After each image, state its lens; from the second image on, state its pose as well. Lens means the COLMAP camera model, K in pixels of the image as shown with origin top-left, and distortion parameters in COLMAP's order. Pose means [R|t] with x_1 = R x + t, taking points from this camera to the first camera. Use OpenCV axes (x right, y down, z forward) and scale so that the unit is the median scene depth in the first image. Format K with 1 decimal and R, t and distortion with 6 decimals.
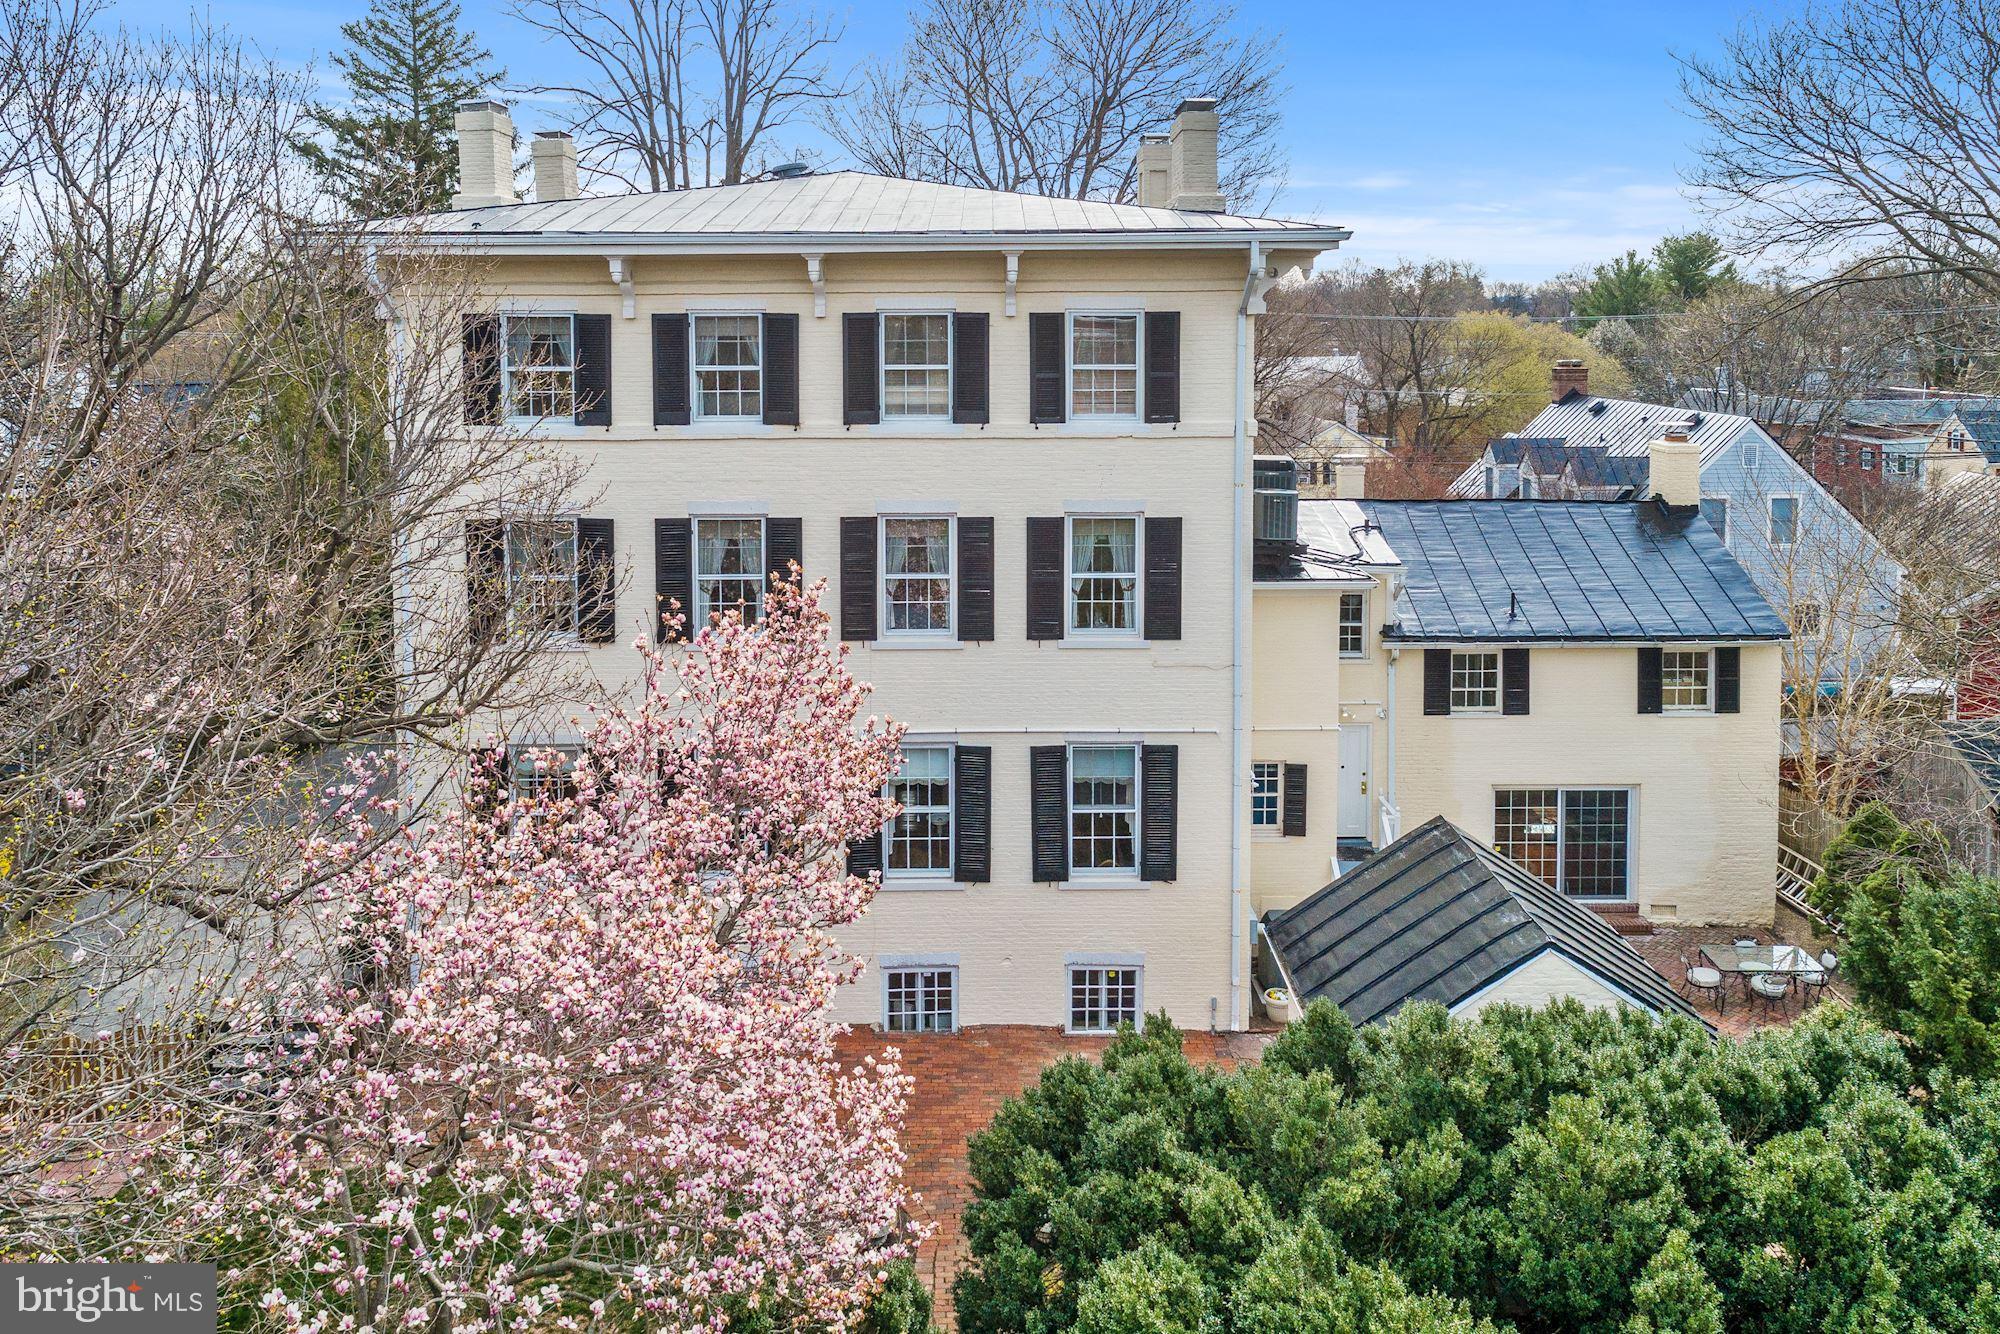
lens RADIAL K [[1519.6, 0, 999.1], [0, 1519.6, 478.3], [0, 0, 1]] dist [0.011527, 0.004842]
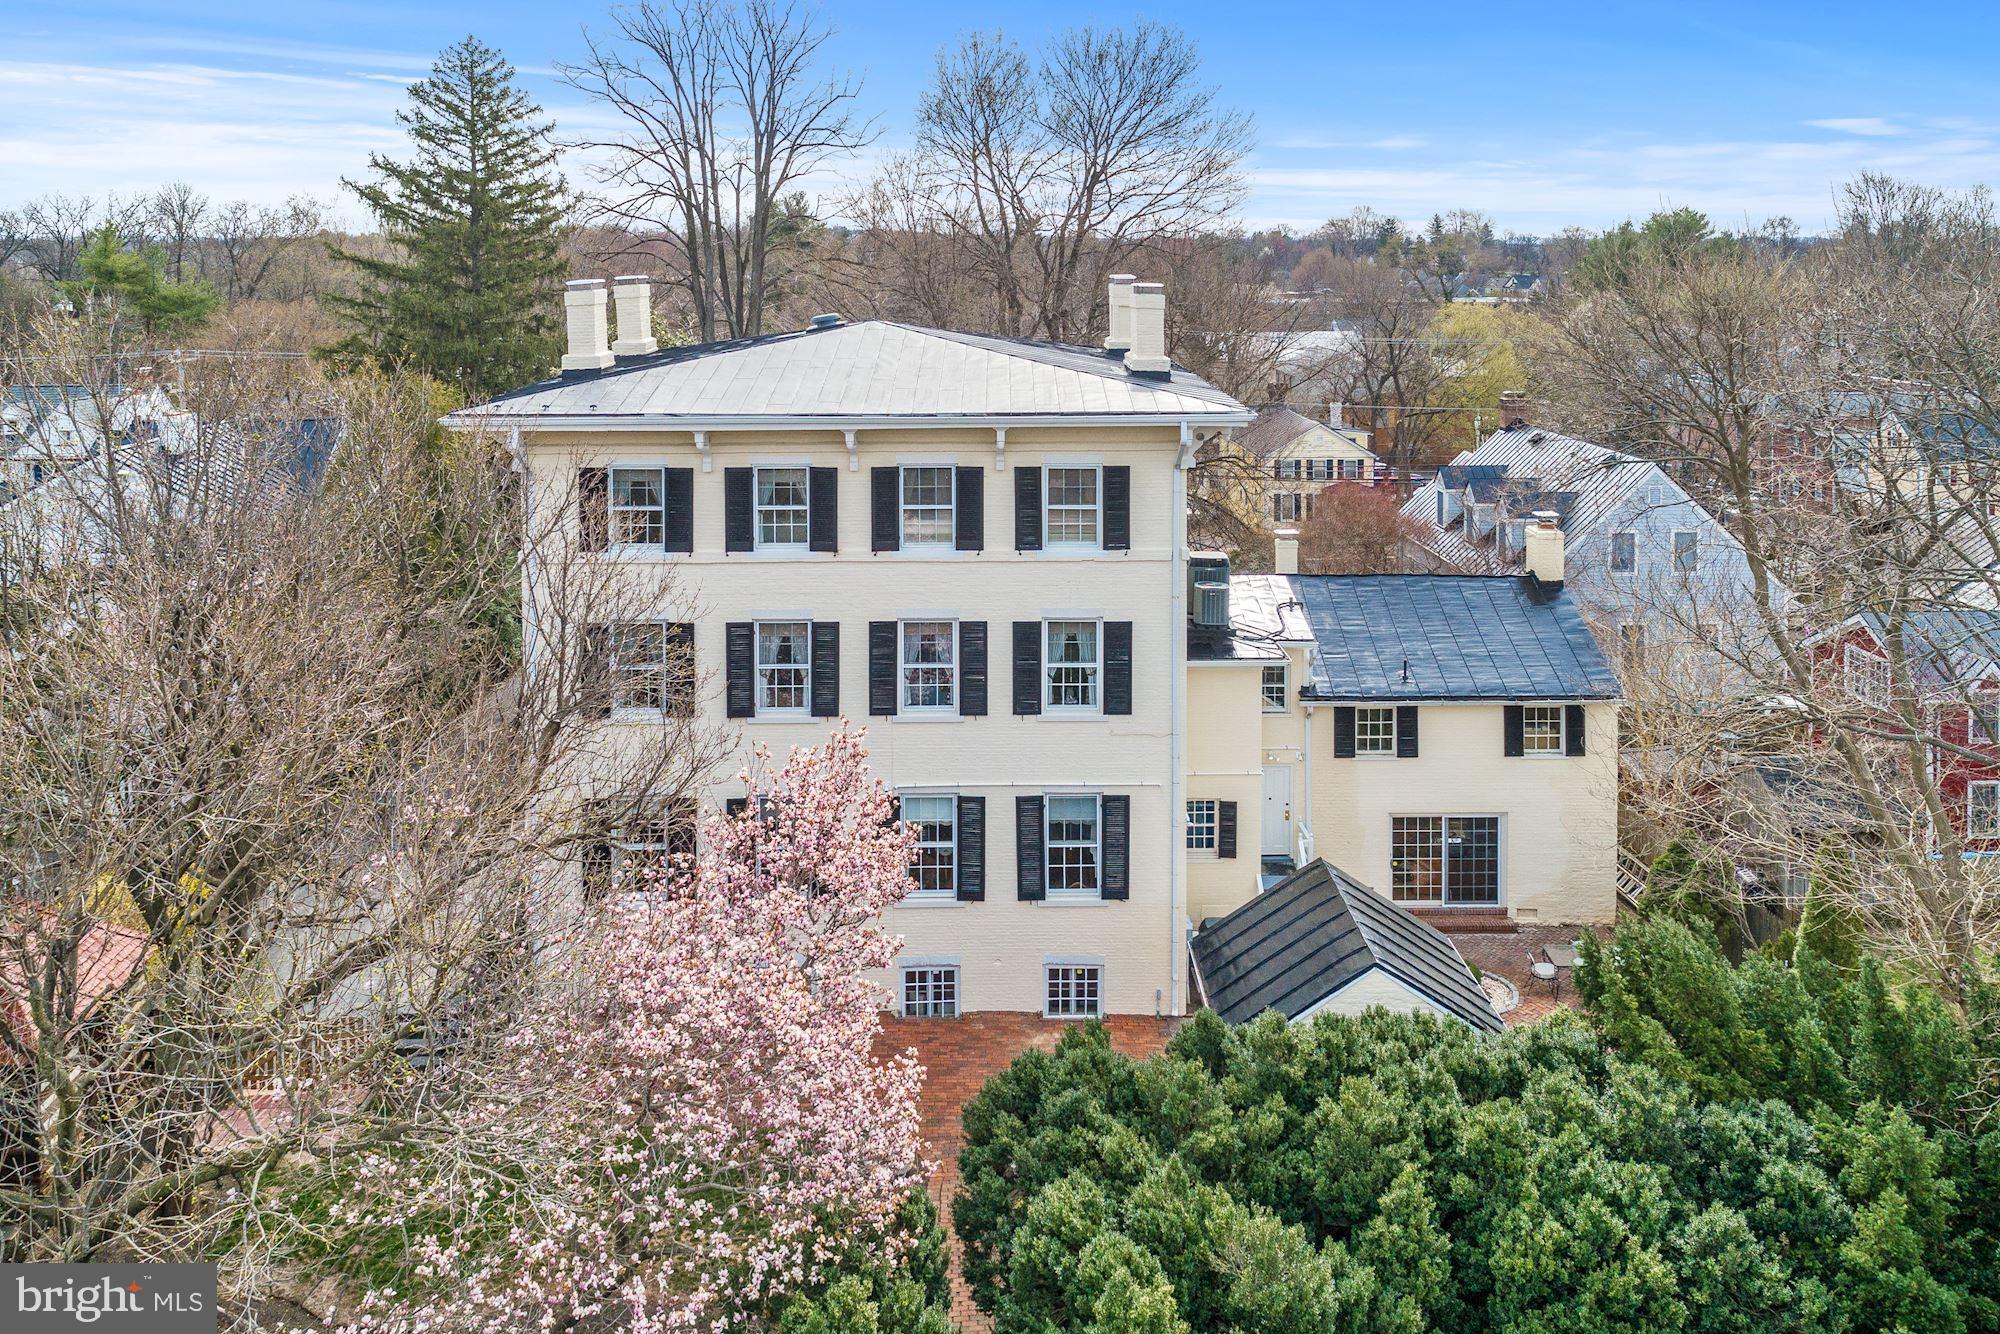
lens RADIAL K [[1532.5, 0, 1022.4], [0, 1532.5, 420.3], [0, 0, 1]] dist [0.010323, -0.000945]
pose [[0.999972, 0.000344, 0.007479, 0.016500], [-0.000340, 1.000000, -0.000493, -0.144648], [-0.007479, 0.000491, 0.999972, -0.308057]]
